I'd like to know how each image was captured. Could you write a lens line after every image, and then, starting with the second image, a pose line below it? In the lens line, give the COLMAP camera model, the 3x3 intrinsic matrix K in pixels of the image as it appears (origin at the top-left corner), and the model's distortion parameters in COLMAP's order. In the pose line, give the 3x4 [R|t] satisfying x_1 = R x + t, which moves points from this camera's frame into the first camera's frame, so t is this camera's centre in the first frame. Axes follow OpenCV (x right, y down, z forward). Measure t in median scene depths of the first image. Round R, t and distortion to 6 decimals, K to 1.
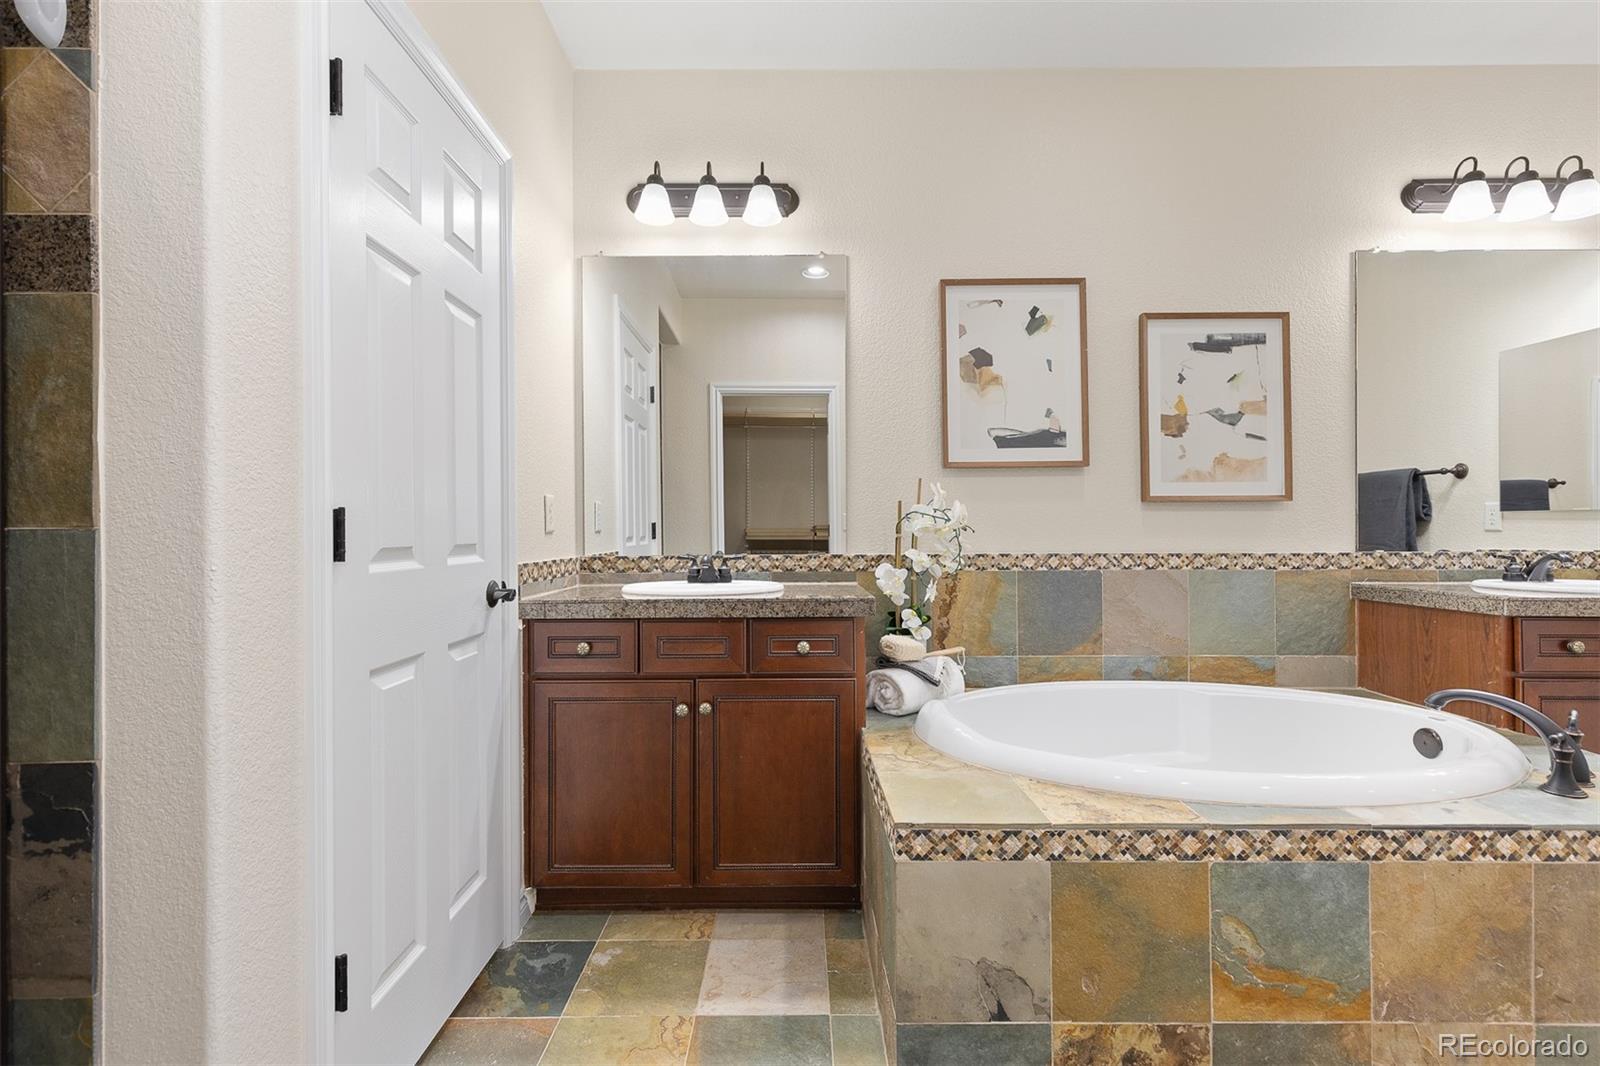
lens RADIAL K [[732.1, 0, 796.0], [0, 732.1, 529.0], [0, 0, 1]] dist [0.003696, 0.000819]
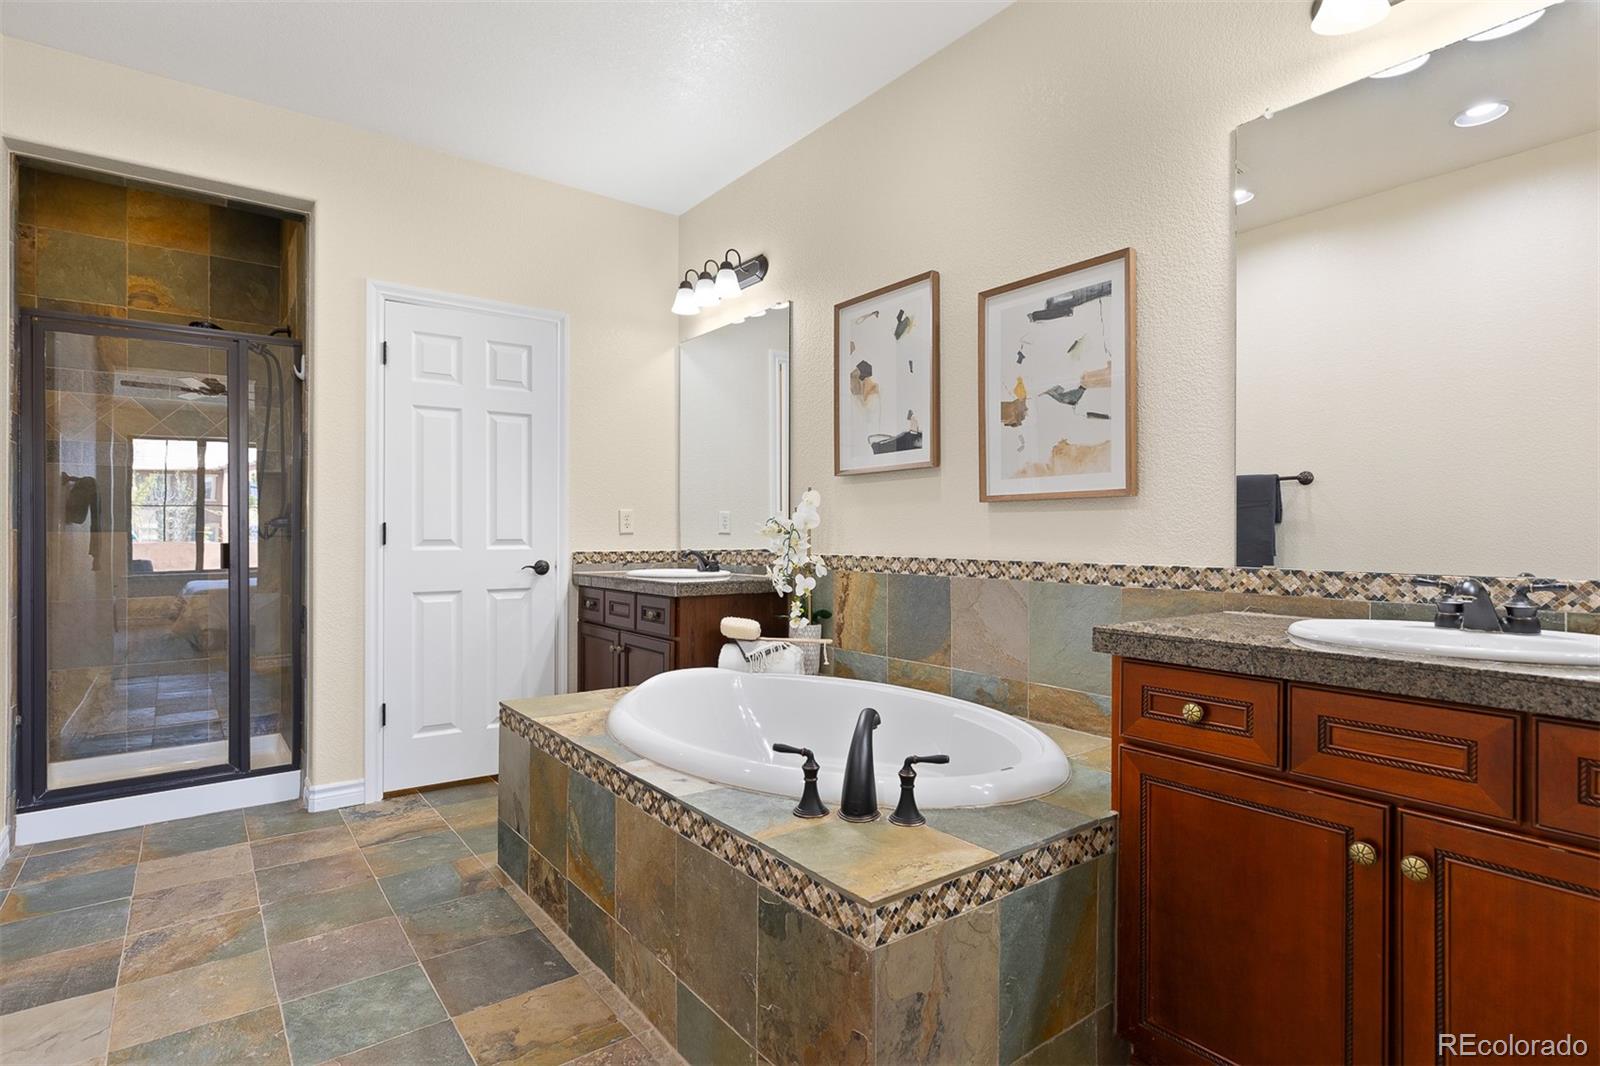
lens RADIAL K [[811.2, 0, 795.2], [0, 811.2, 533.7], [0, 0, 1]] dist [0.001840, 0.000074]
pose [[0.602232, 0.003429, -0.798314, 1.124632], [-0.003381, 0.999993, 0.001746, 0.000135], [0.798314, 0.001648, 0.602239, 0.218263]]
